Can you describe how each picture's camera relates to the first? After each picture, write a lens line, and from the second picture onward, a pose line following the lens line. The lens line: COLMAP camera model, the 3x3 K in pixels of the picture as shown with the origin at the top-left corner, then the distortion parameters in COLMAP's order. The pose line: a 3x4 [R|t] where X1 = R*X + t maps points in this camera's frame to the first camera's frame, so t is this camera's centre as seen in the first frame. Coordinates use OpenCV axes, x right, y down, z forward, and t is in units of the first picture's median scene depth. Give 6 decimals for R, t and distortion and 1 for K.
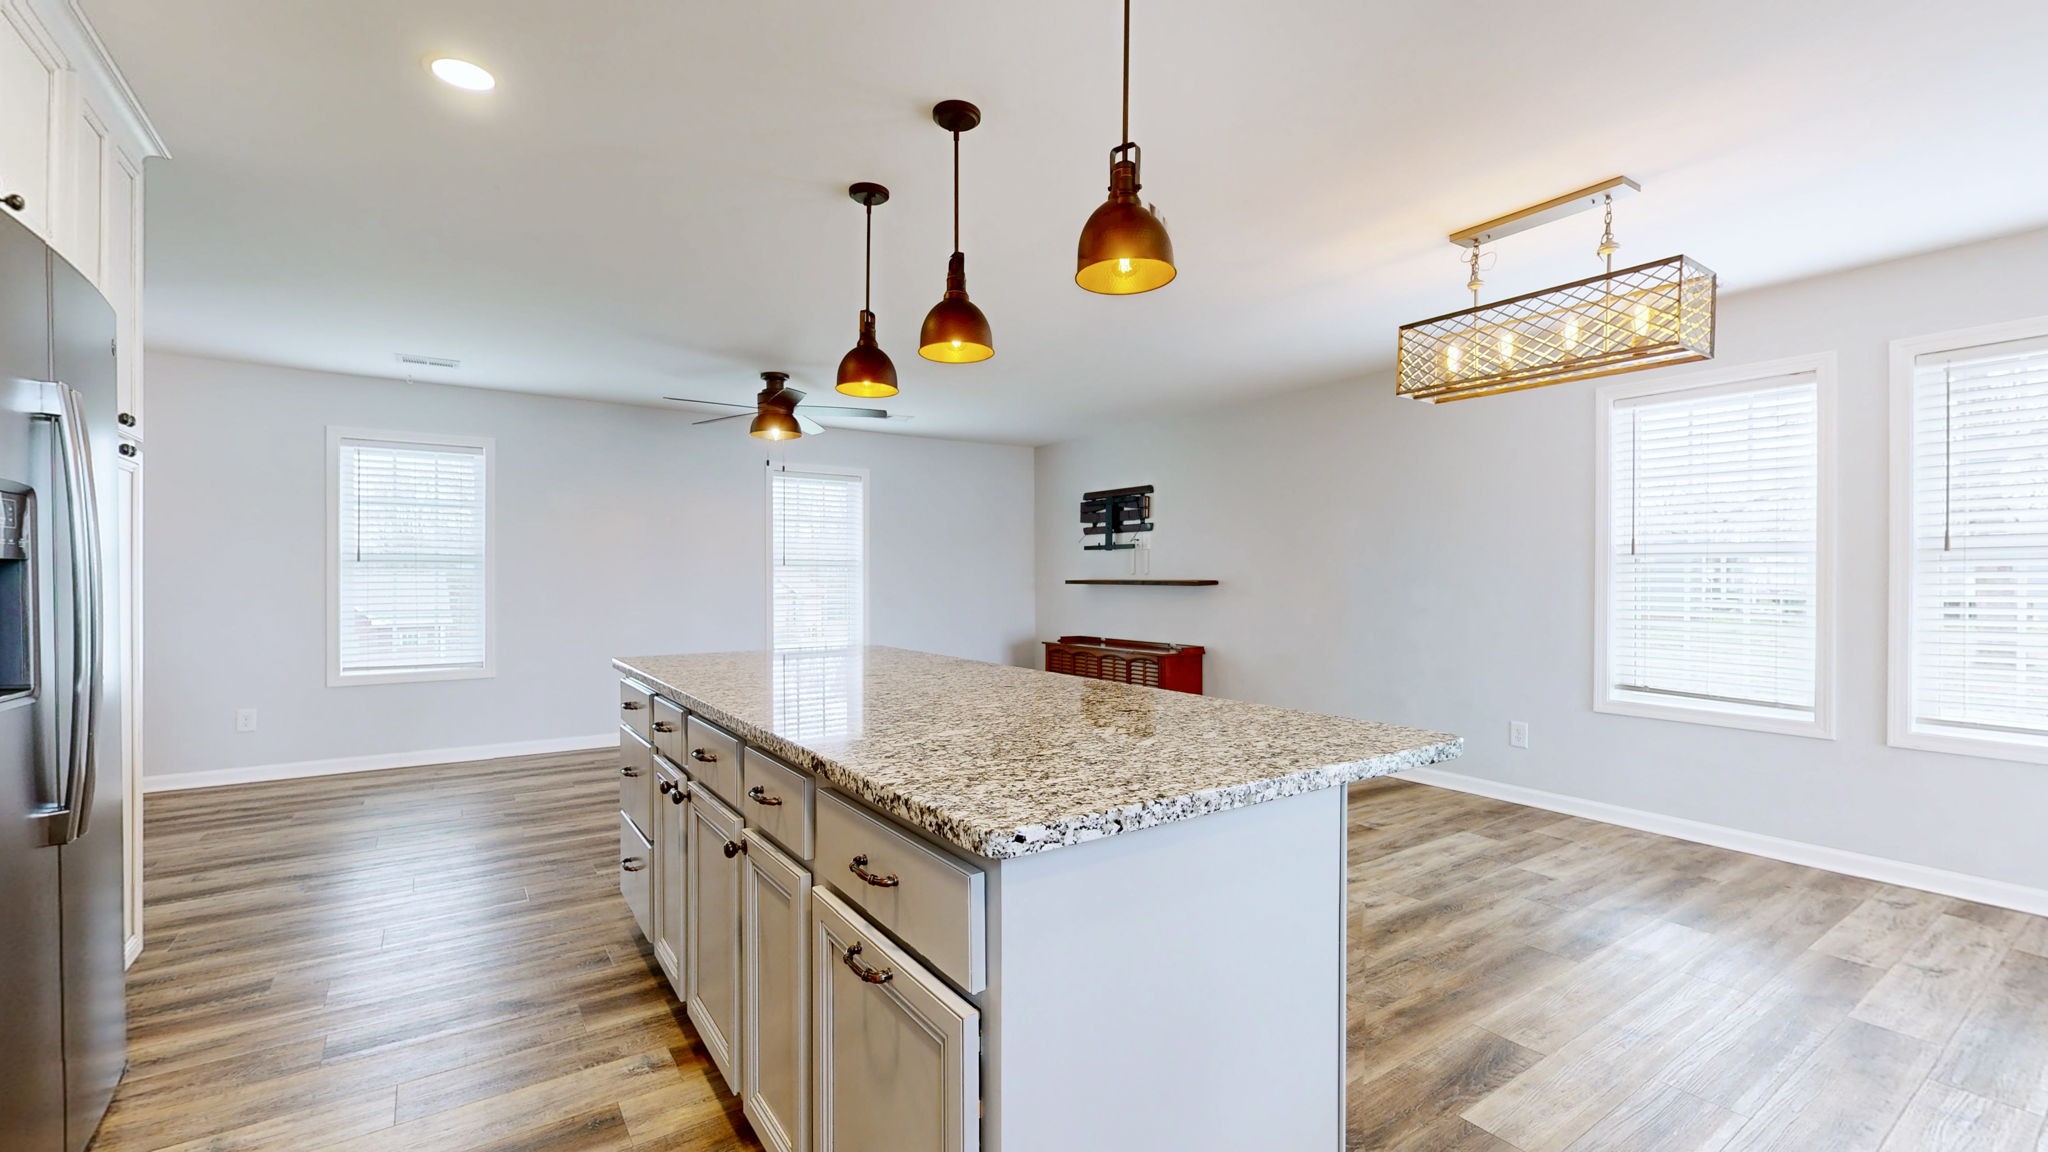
lens RADIAL K [[860.6, 0, 1024.0], [0, 860.6, 576.0], [0, 0, 1]] dist [-0.000870, -0.000081]
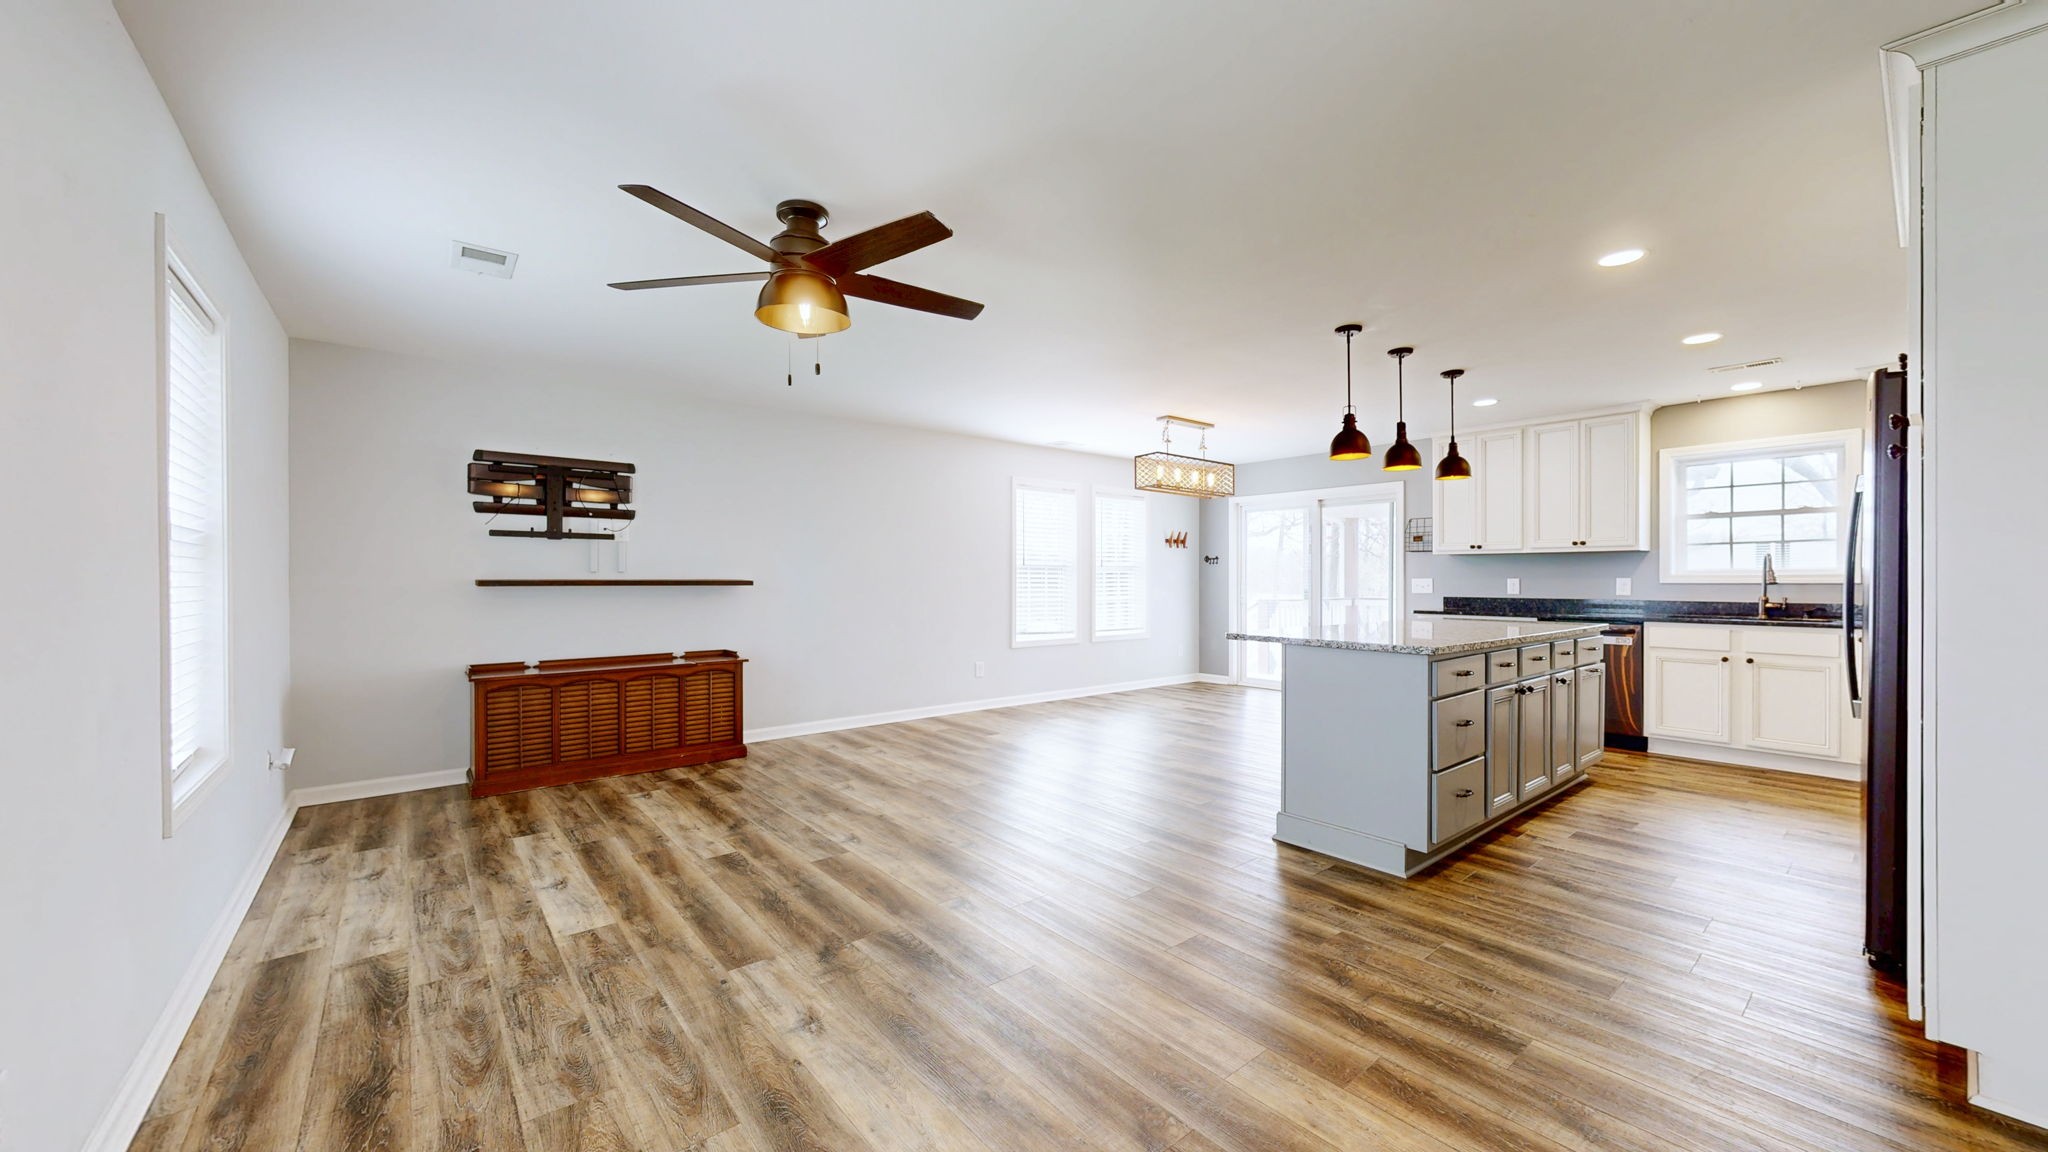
lens RADIAL K [[748.8, 0, 1024.0], [0, 748.8, 576.0], [0, 0, 1]] dist [0.000429, 0.000074]
pose [[-0.076898, -0.010125, 0.996988, -0.778252], [-0.008050, 0.999922, 0.009534, -0.010437], [-0.997006, -0.007292, -0.076974, 0.879625]]
